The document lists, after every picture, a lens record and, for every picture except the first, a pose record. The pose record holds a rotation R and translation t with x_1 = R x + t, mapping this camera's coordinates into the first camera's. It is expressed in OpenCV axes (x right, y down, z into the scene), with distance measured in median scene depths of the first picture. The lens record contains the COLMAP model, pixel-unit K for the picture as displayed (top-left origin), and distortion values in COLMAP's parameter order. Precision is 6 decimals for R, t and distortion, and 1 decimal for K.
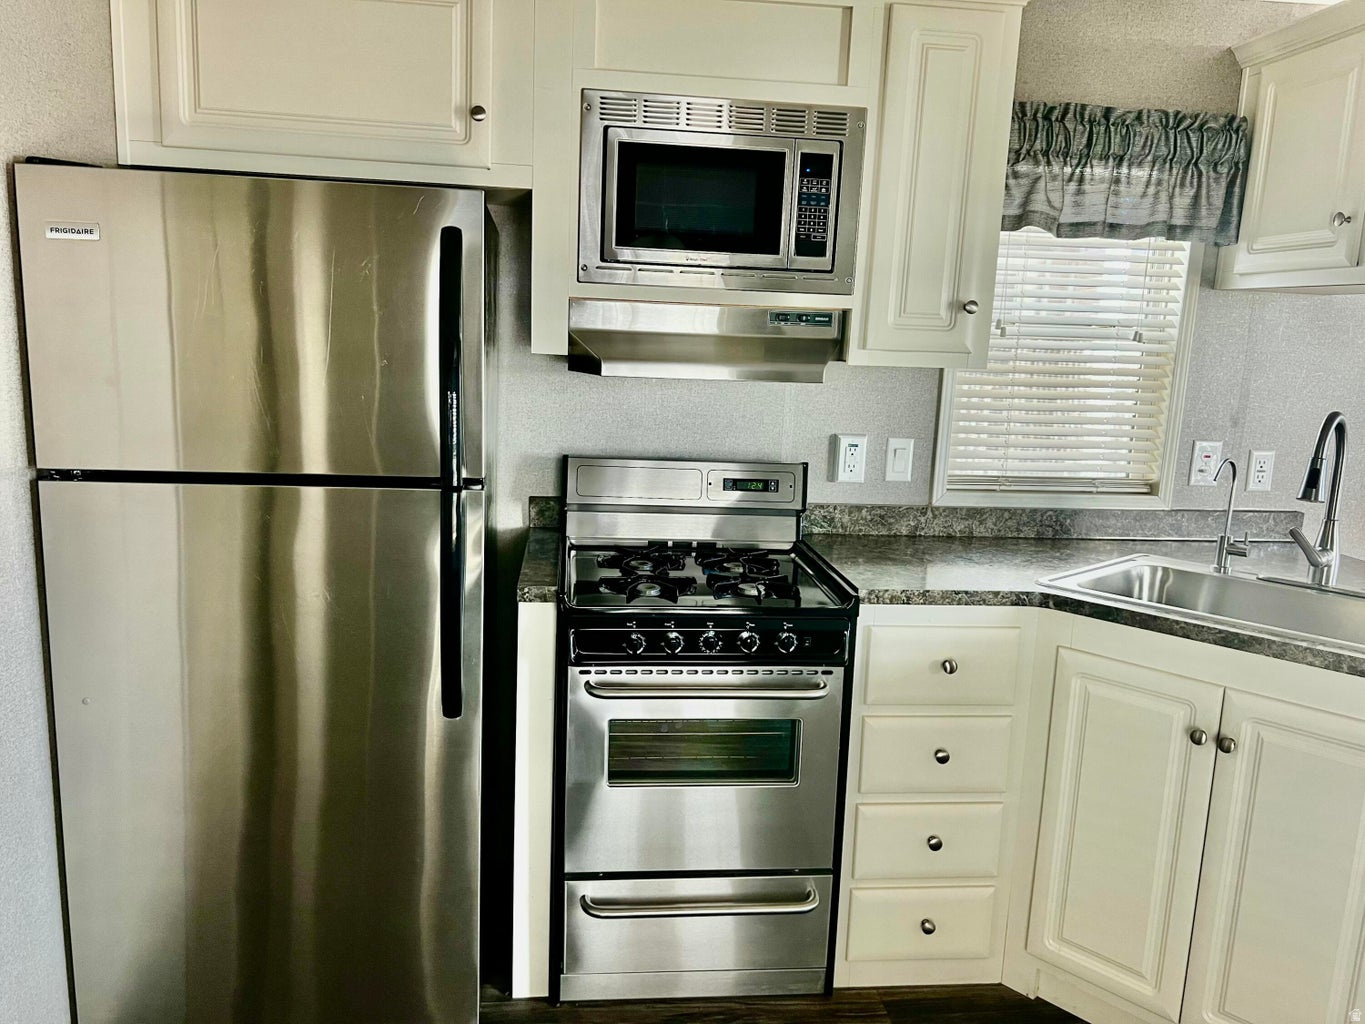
lens RADIAL K [[1028.9, 0, 676.3], [0, 1028.9, 521.0], [0, 0, 1]] dist [0.054741, -0.066374]
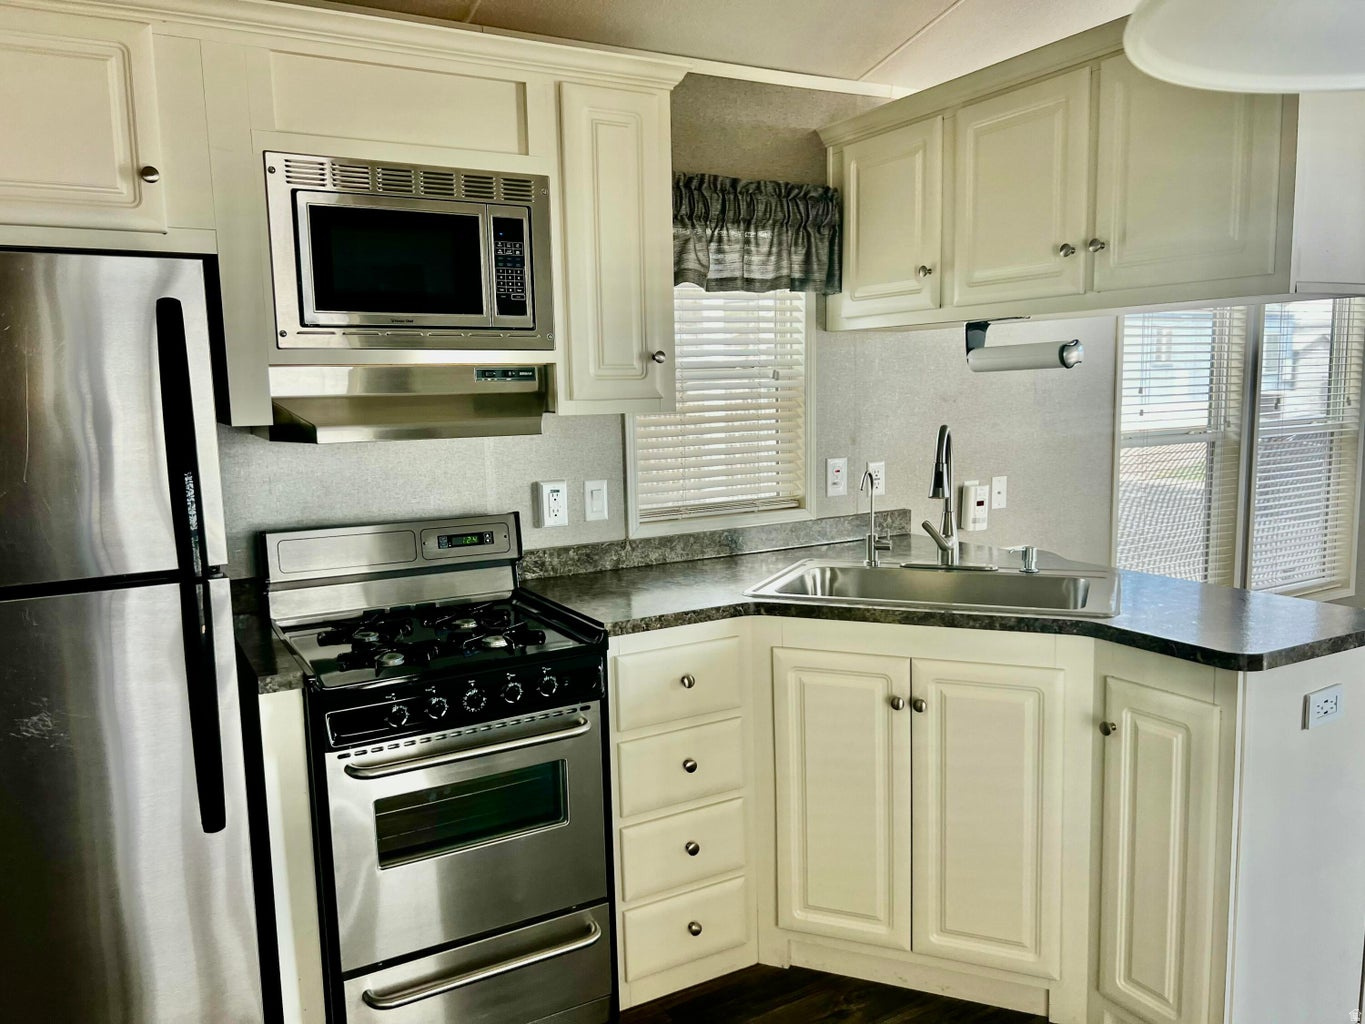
lens RADIAL K [[1028.9, 0, 679.4], [0, 1028.9, 524.3], [0, 0, 1]] dist [0.054741, -0.066374]
pose [[0.916189, -0.113740, 0.384266, -0.138725], [0.130629, 0.991267, -0.018046, -0.005957], [-0.378858, 0.066730, 0.923046, -0.010741]]
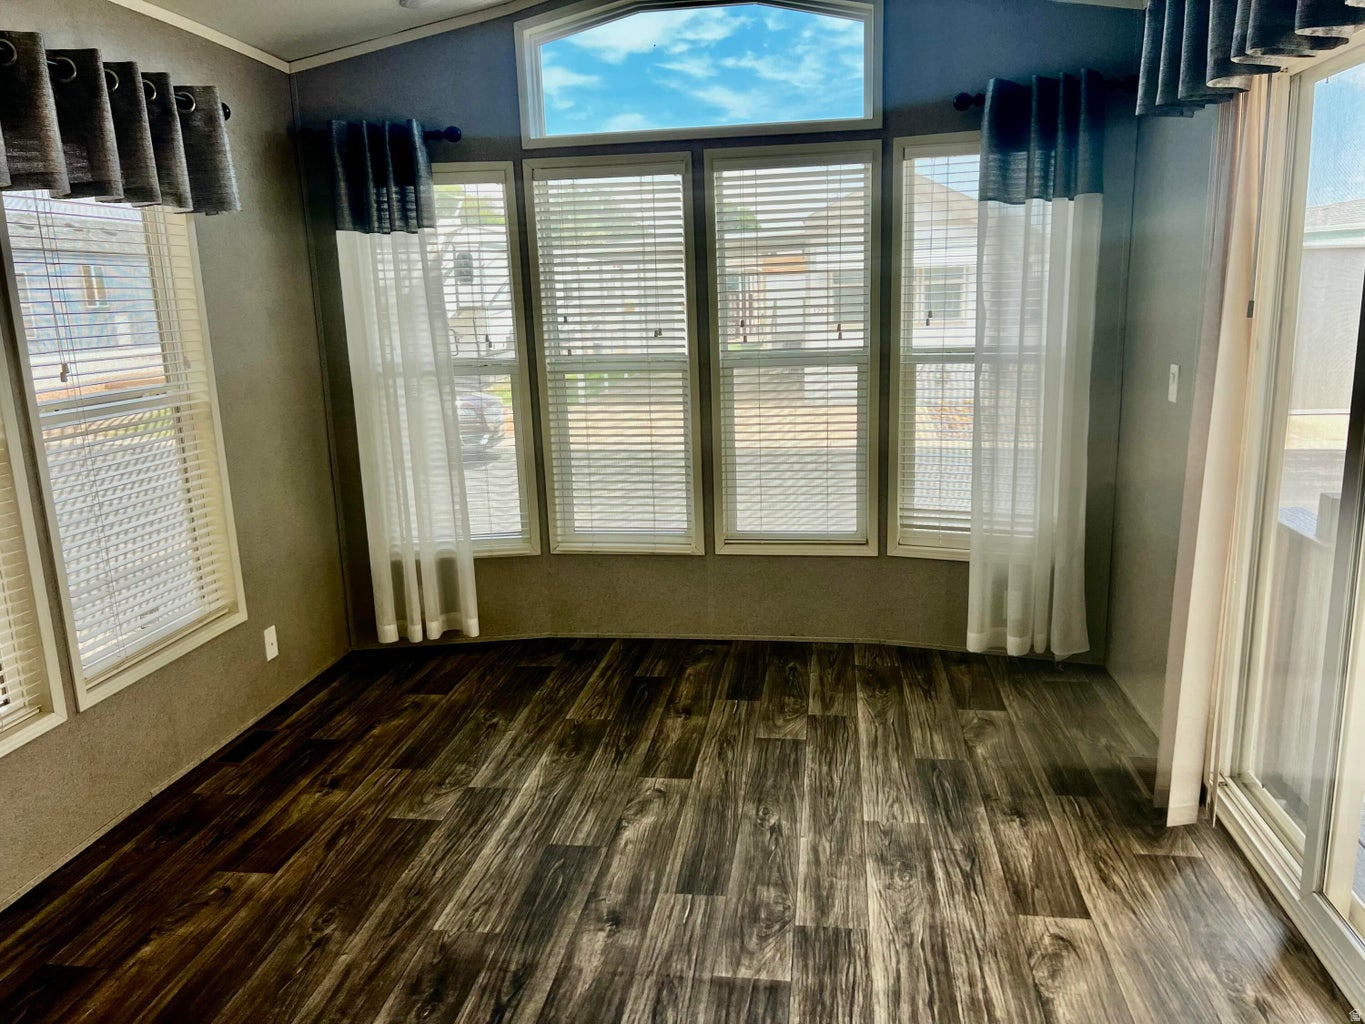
lens RADIAL K [[1028.9, 0, 679.9], [0, 1028.9, 521.0], [0, 0, 1]] dist [0.054741, -0.066374]
pose [[0.245074, -0.252189, 0.936130, 0.638132], [0.220151, 0.954828, 0.199592, -0.037578], [-0.944178, 0.157175, 0.289523, 0.327371]]
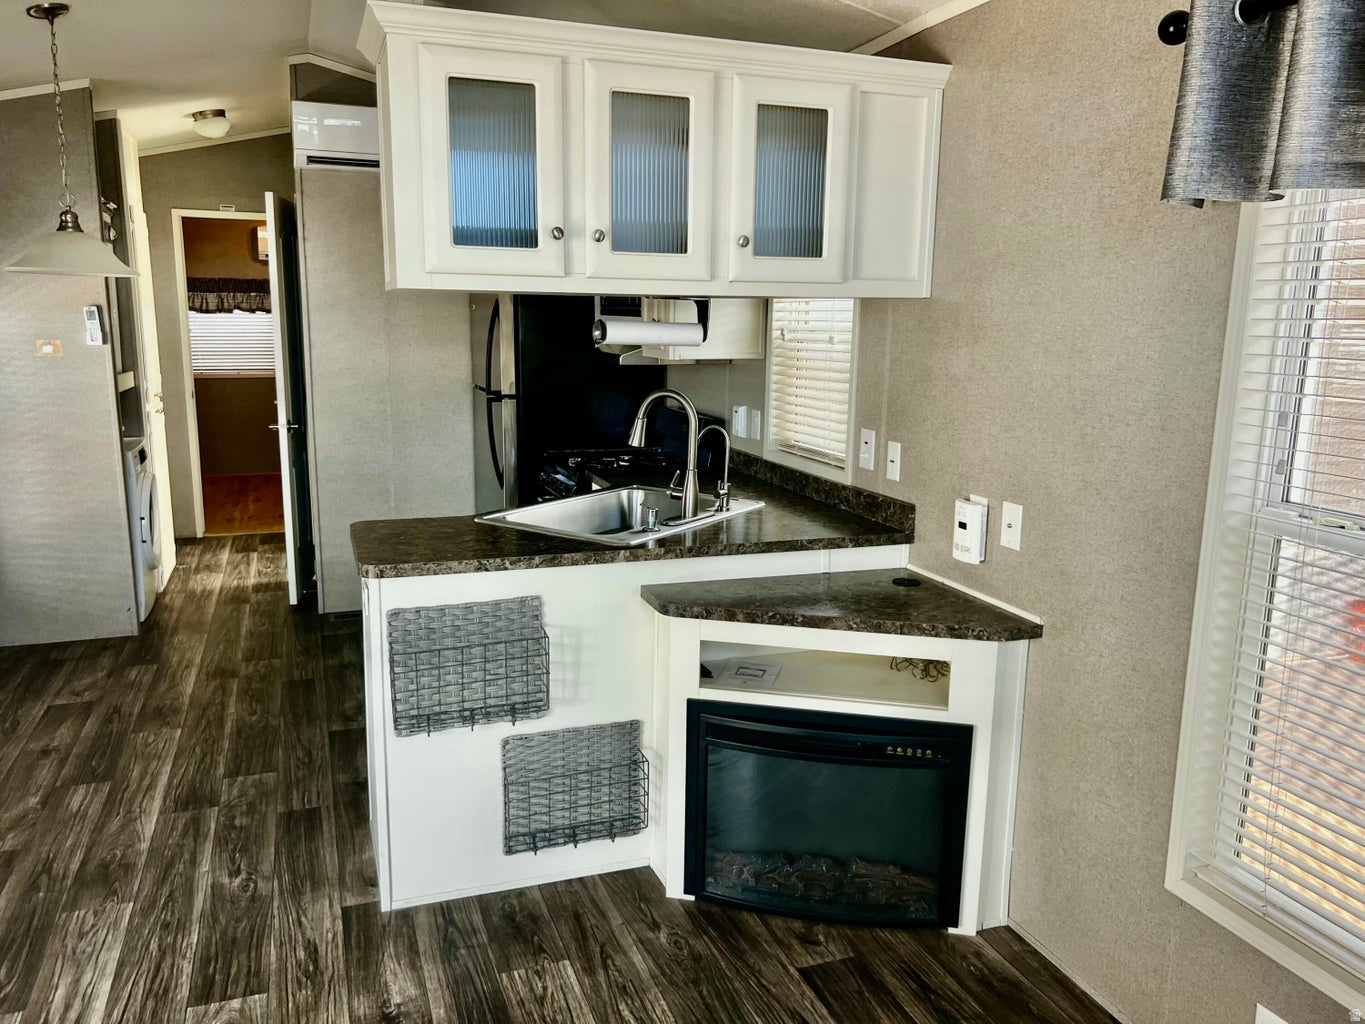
lens RADIAL K [[1028.9, 0, 669.9], [0, 1028.9, 527.2], [0, 0, 1]] dist [0.054741, -0.066374]
pose [[0.250341, 0.168431, -0.953394, 2.490745], [-0.187278, 0.974576, 0.122998, -0.081101], [0.949872, 0.147759, 0.275520, 0.679641]]
